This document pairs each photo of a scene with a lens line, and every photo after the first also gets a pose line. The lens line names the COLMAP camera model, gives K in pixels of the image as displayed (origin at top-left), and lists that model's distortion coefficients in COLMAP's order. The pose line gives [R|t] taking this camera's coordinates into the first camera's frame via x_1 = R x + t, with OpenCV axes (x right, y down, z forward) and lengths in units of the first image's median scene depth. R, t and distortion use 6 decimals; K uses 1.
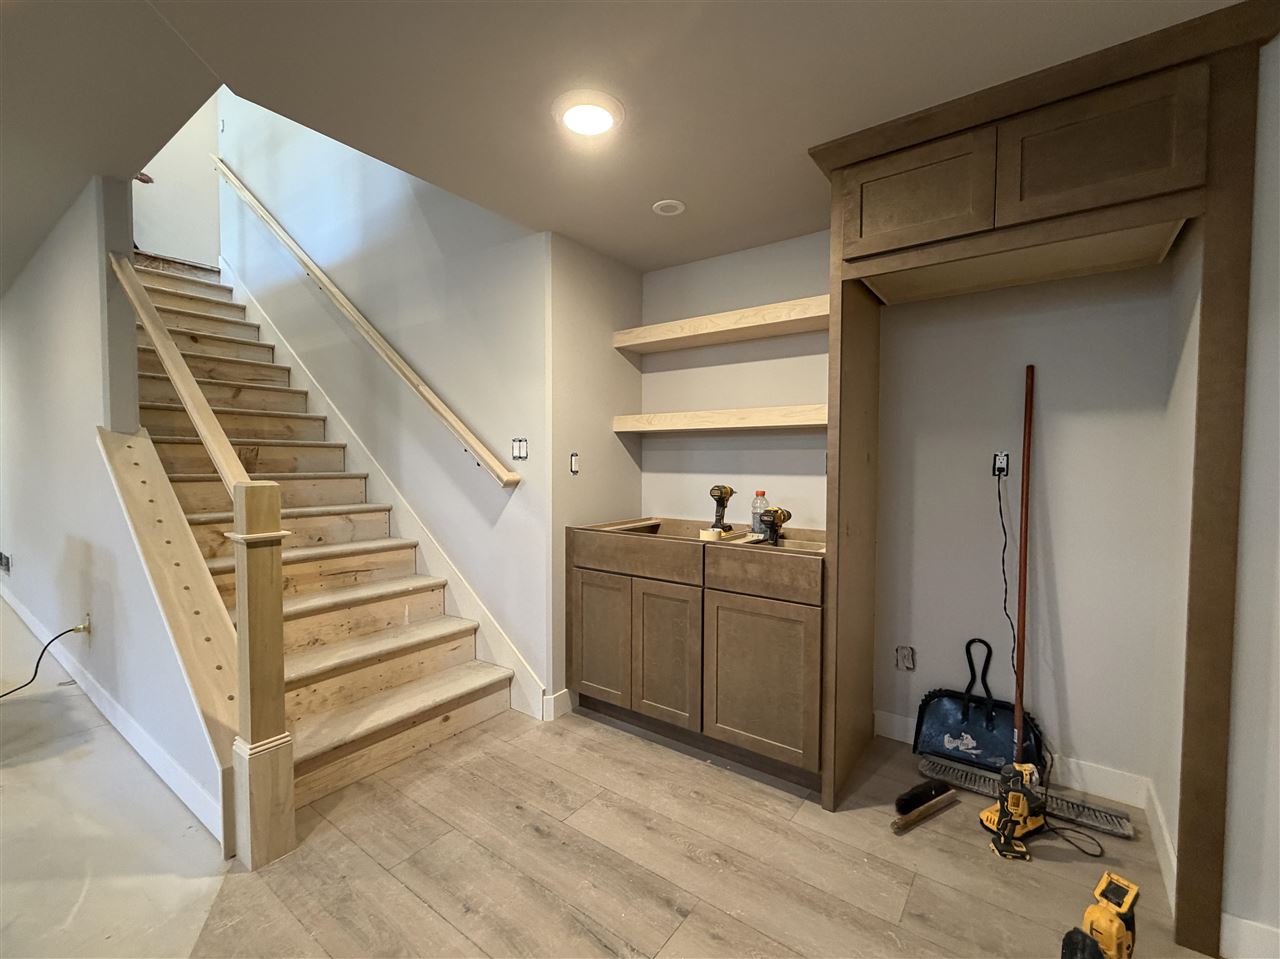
lens RADIAL K [[552.3, 0, 638.4], [0, 552.3, 479.6], [0, 0, 1]] dist [-0.000953, 0.000175]
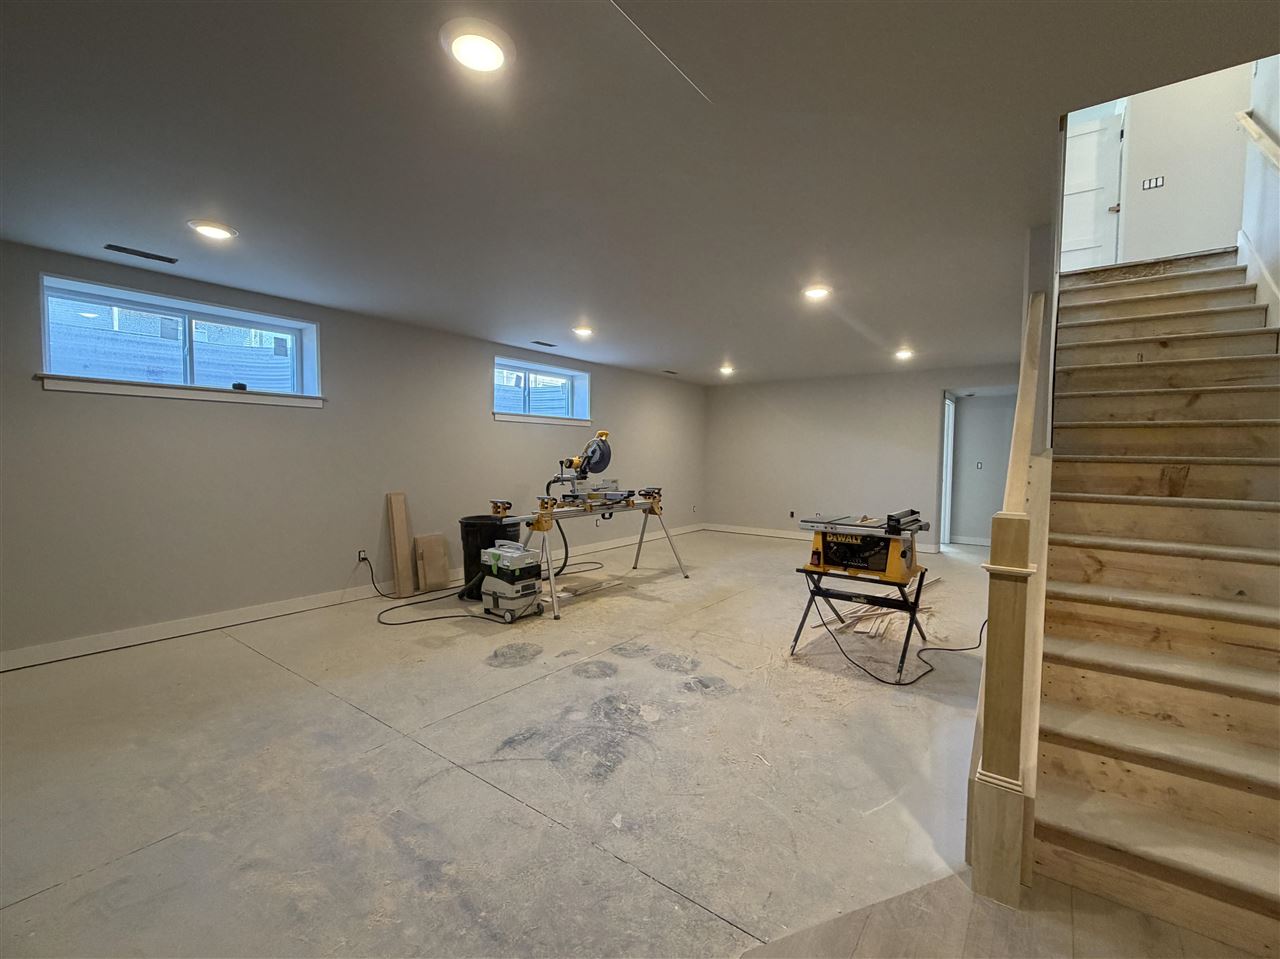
lens RADIAL K [[552.3, 0, 638.4], [0, 552.3, 479.6], [0, 0, 1]] dist [-0.000953, 0.000175]
pose [[-0.009418, 0.043266, -0.999019, 0.179241], [-0.048505, 0.997868, 0.043673, -0.040516], [0.998779, 0.048869, -0.007299, 0.208822]]
